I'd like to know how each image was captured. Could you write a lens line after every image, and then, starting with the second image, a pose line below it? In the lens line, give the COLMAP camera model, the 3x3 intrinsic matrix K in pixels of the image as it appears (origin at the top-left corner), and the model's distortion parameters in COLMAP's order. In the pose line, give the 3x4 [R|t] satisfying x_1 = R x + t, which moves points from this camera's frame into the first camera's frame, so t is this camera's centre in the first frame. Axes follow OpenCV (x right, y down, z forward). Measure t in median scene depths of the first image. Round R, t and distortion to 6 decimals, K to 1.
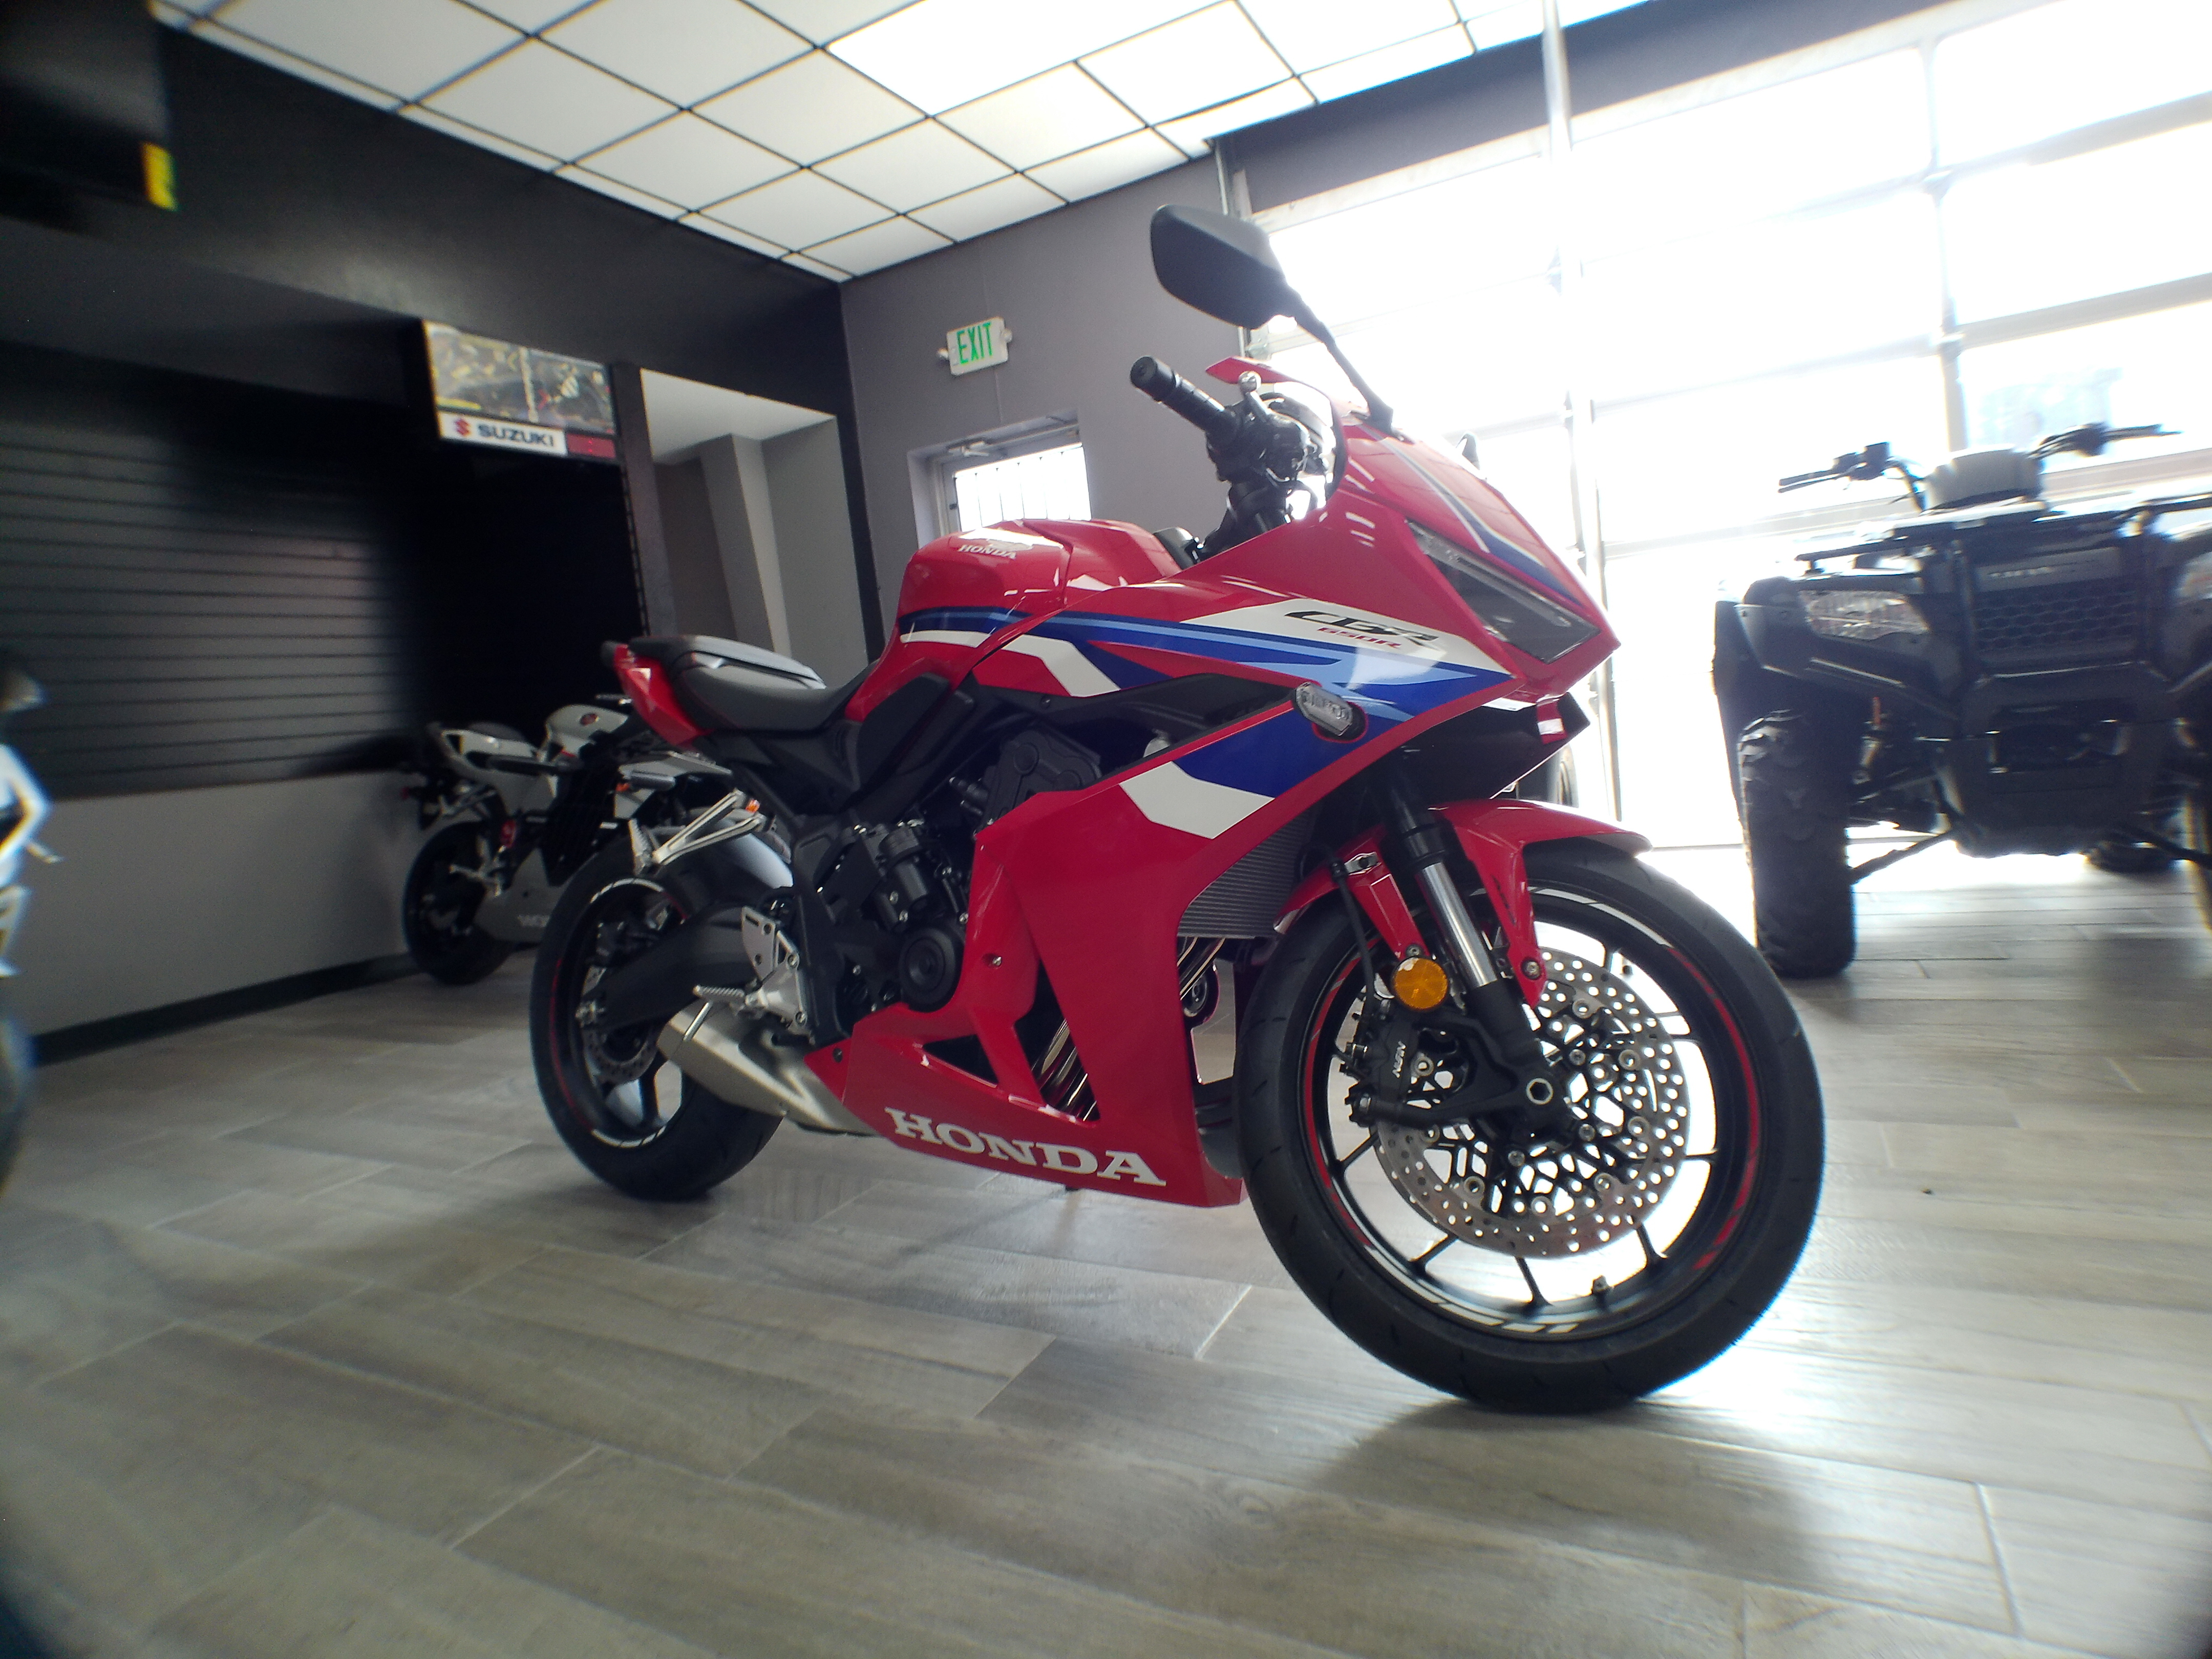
lens RADIAL K [[1232.9, 0, 1106.0], [0, 1232.9, 829.5], [0, 0, 1]] dist [-0.053209, 0.022981]
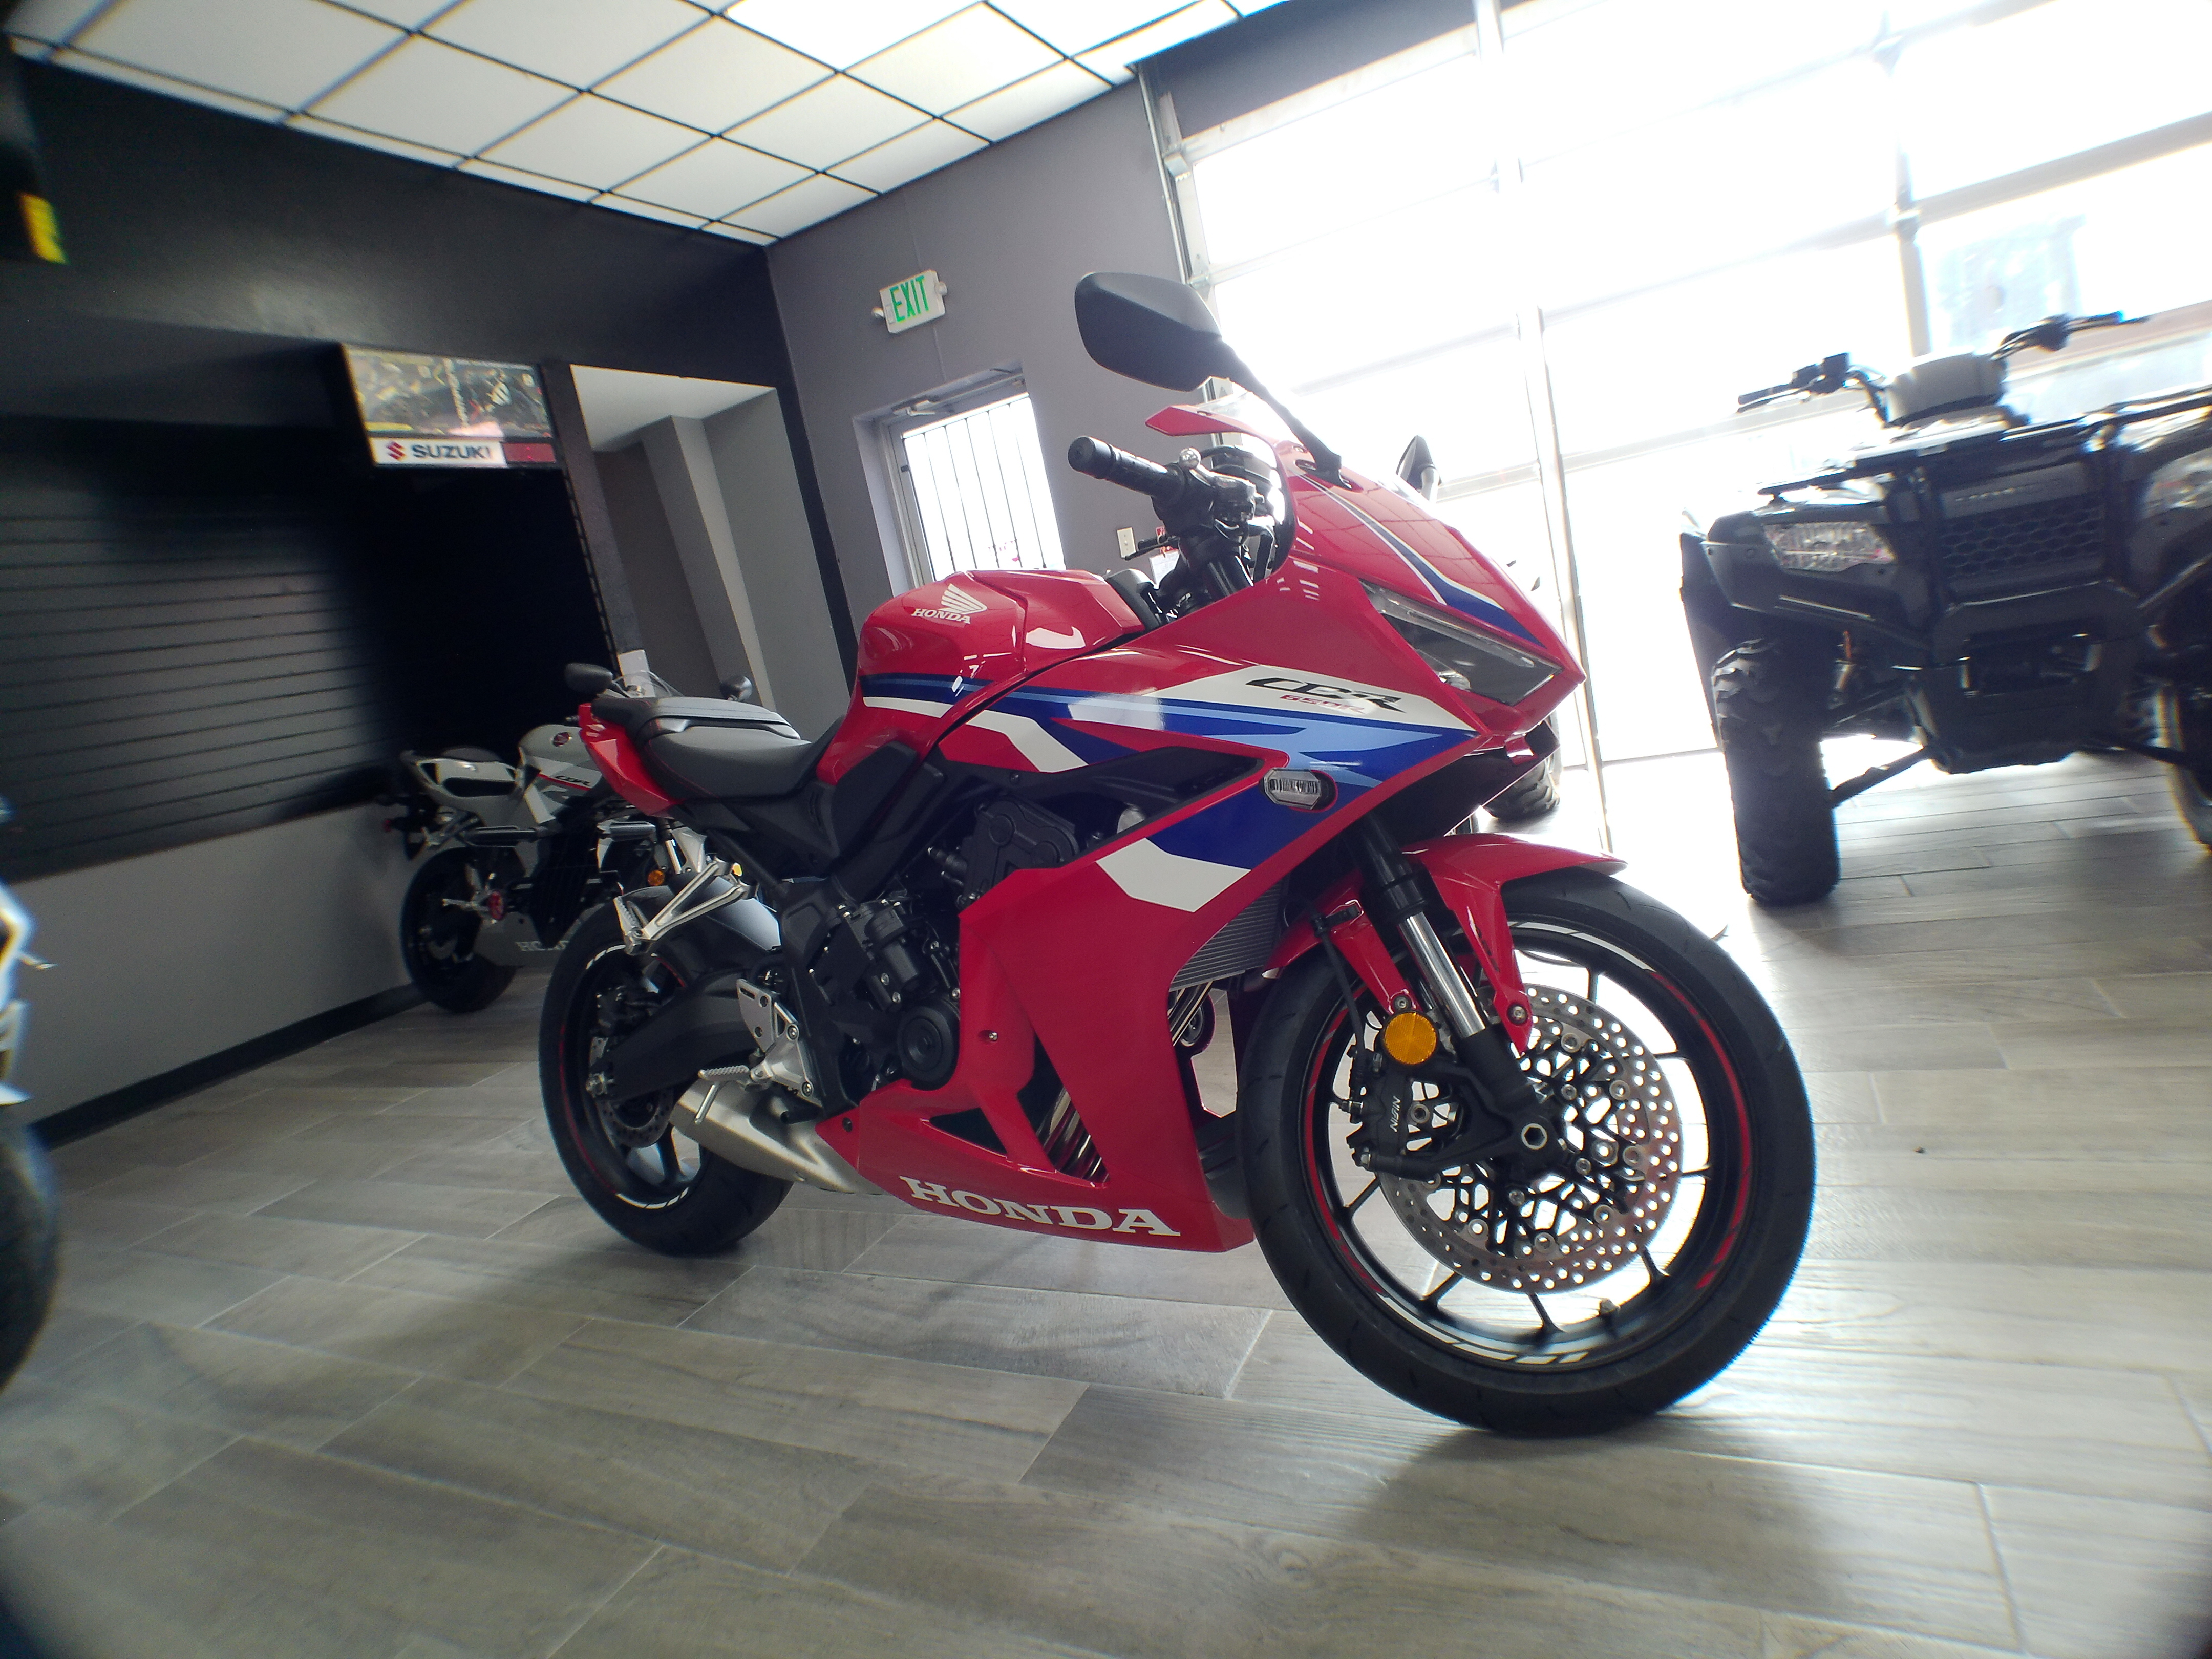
lens RADIAL K [[1234.6, 0, 1102.7], [0, 1234.6, 833.3], [0, 0, 1]] dist [-0.062053, 0.030931]
pose [[0.994913, -0.100692, 0.002860, 0.013949], [0.100316, 0.992976, 0.062737, -0.106950], [-0.009157, -0.062131, 0.998026, -0.000924]]
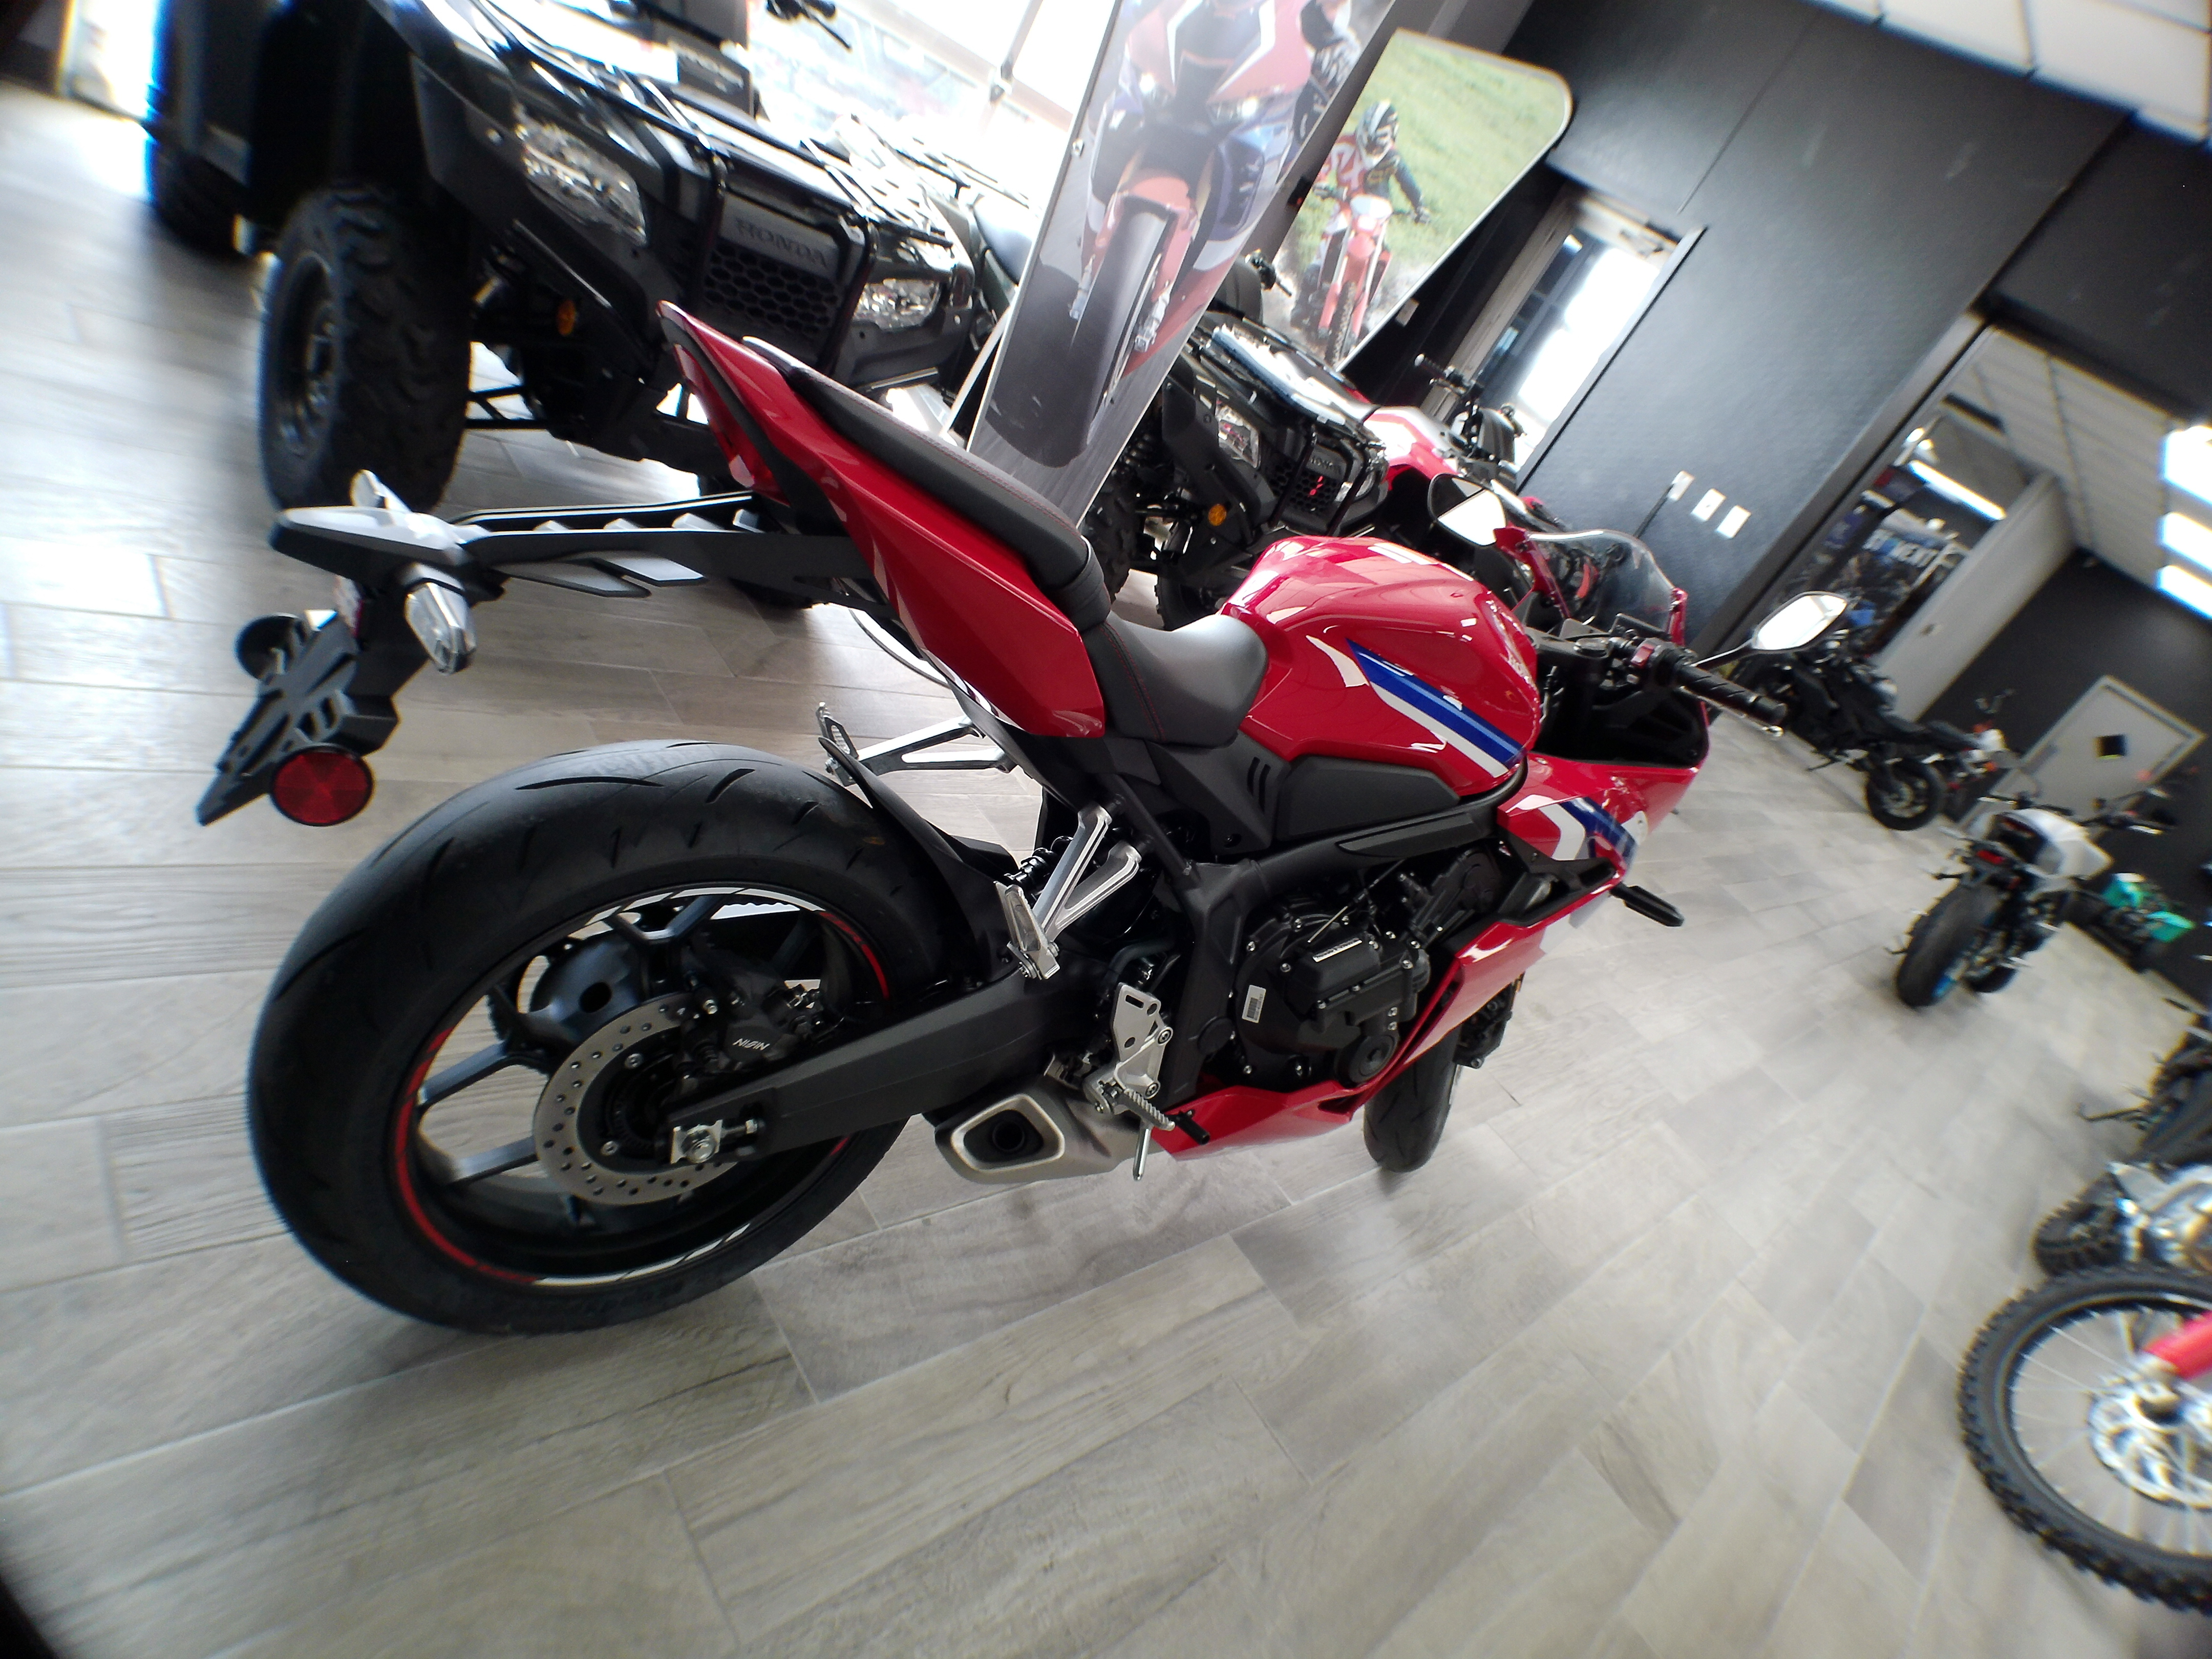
lens RADIAL K [[1234.6, 0, 1102.7], [0, 1234.6, 833.3], [0, 0, 1]] dist [-0.062053, 0.030931]
pose [[0.253239, -0.248764, 0.934872, -1.142872], [-0.442243, 0.829715, 0.340578, -0.308306], [-0.860401, -0.499689, 0.100102, 1.157105]]
